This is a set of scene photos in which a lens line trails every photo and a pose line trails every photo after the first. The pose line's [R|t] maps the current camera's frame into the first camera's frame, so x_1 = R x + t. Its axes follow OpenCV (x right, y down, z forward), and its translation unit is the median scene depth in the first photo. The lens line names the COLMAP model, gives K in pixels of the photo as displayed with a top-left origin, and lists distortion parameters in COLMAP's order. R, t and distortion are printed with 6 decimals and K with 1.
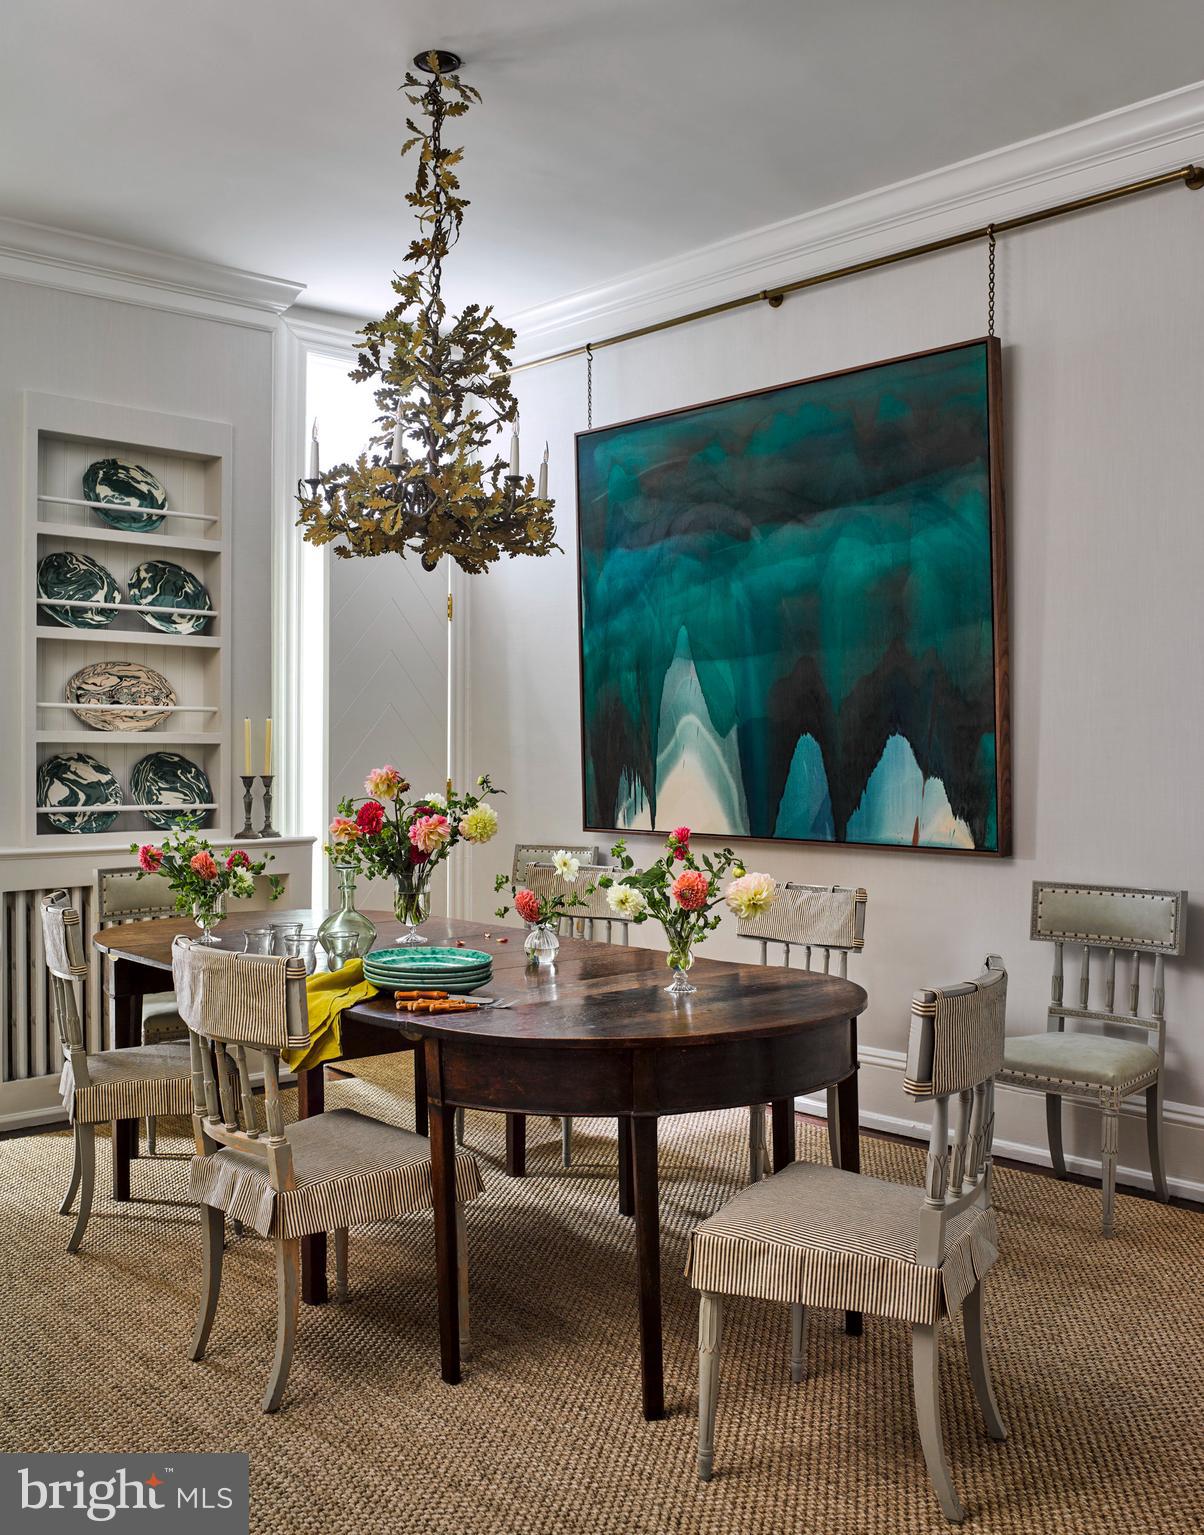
lens RADIAL K [[1532.3, 0, 602.6], [0, 1532.3, 764.1], [0, 0, 1]] dist [0.007614, 0.000000]
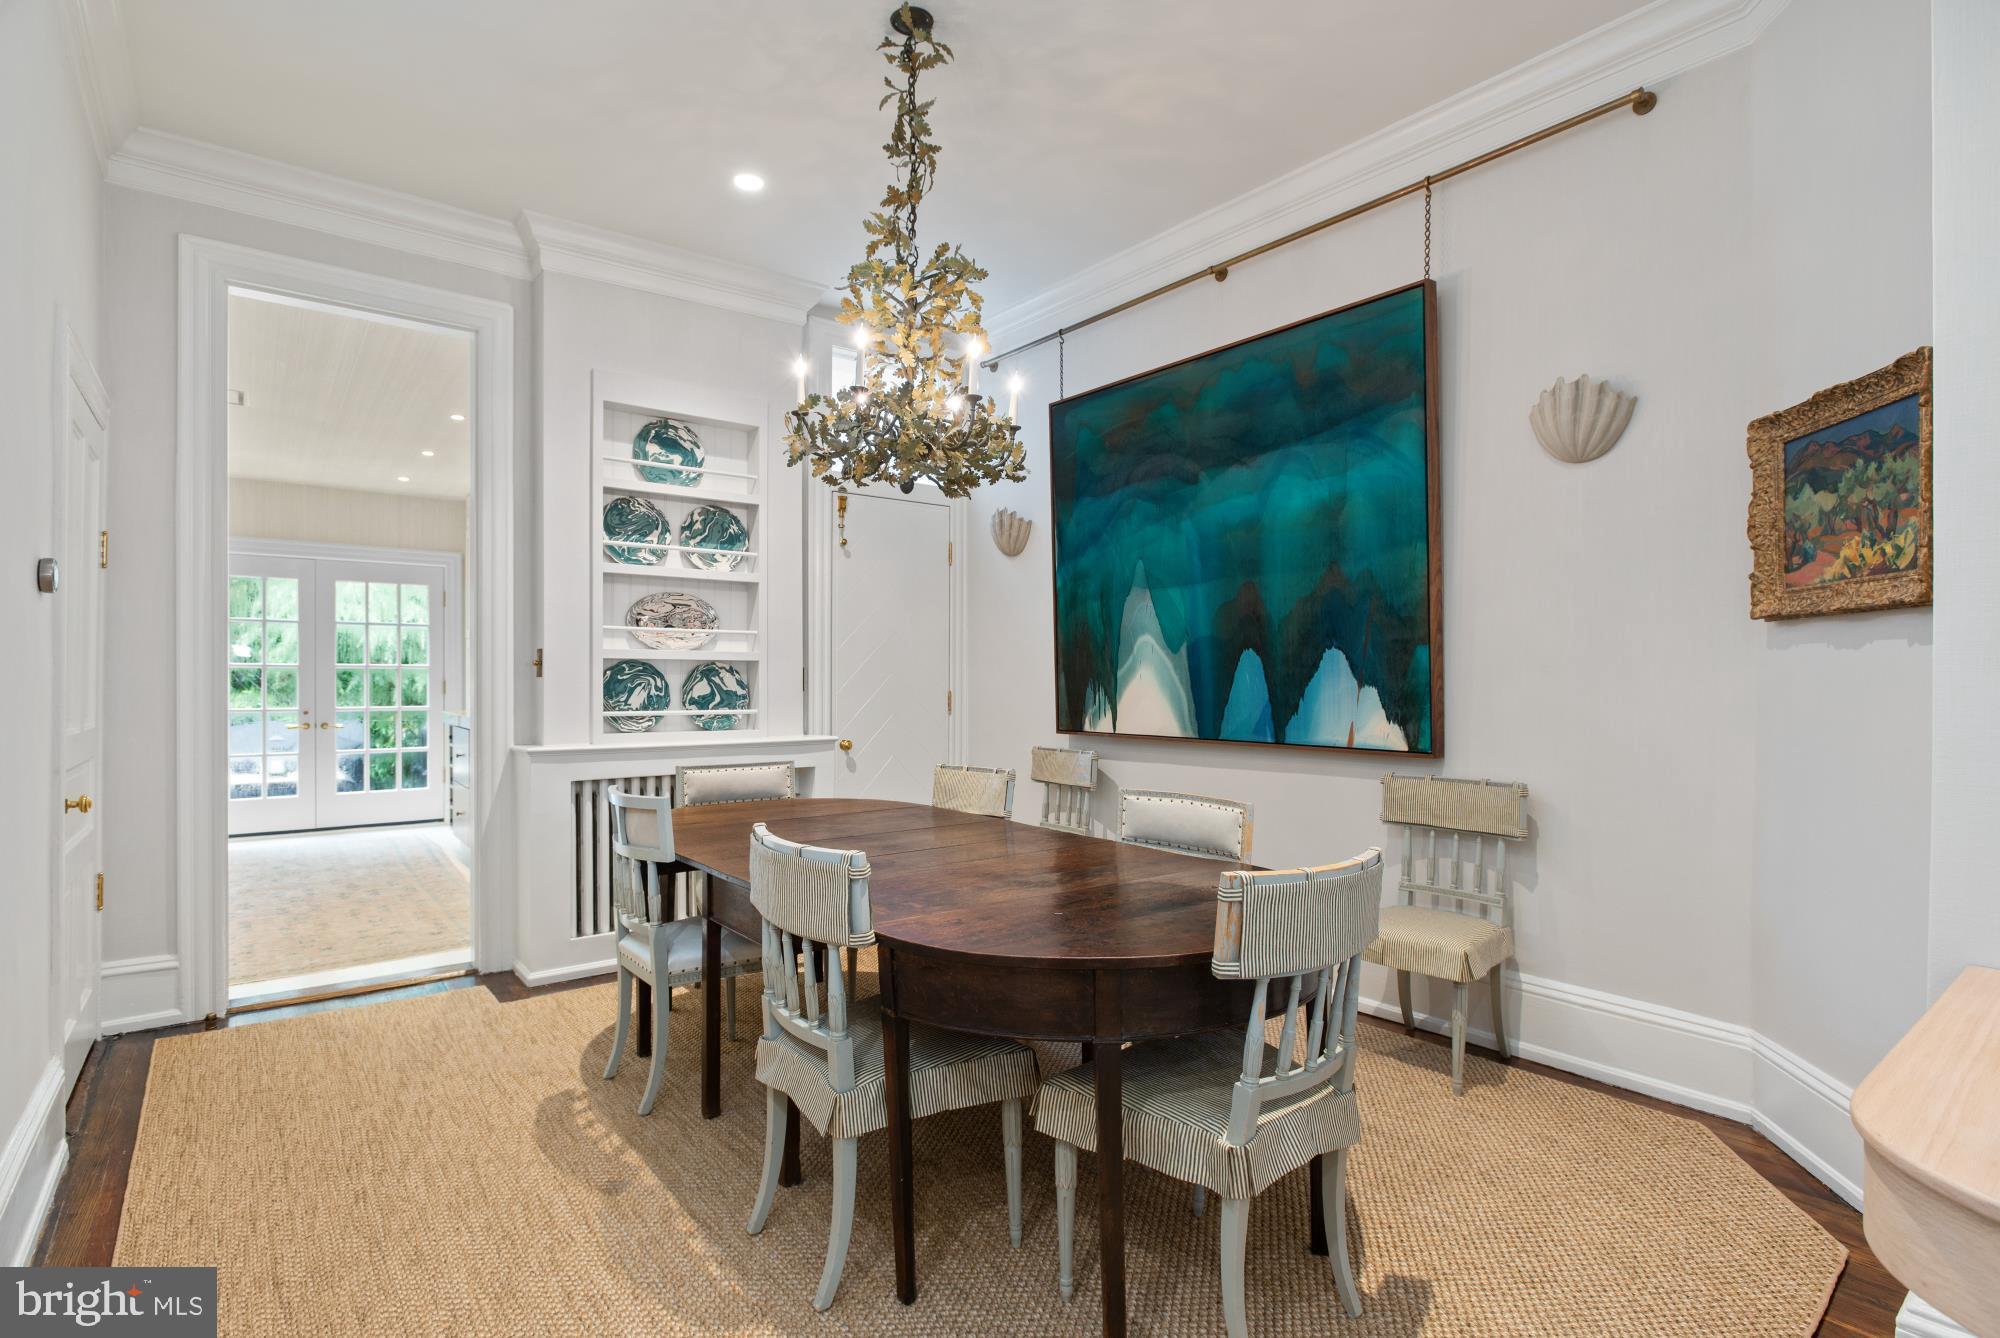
lens RADIAL K [[967.5, 0, 984.8], [0, 967.5, 677.7], [0, 0, 1]] dist [-0.001027, 0.000419]
pose [[0.994863, -0.001613, -0.101214, 0.009376], [0.000443, 0.999933, -0.011582, 0.010355], [0.101226, 0.011478, 0.994797, 0.268085]]
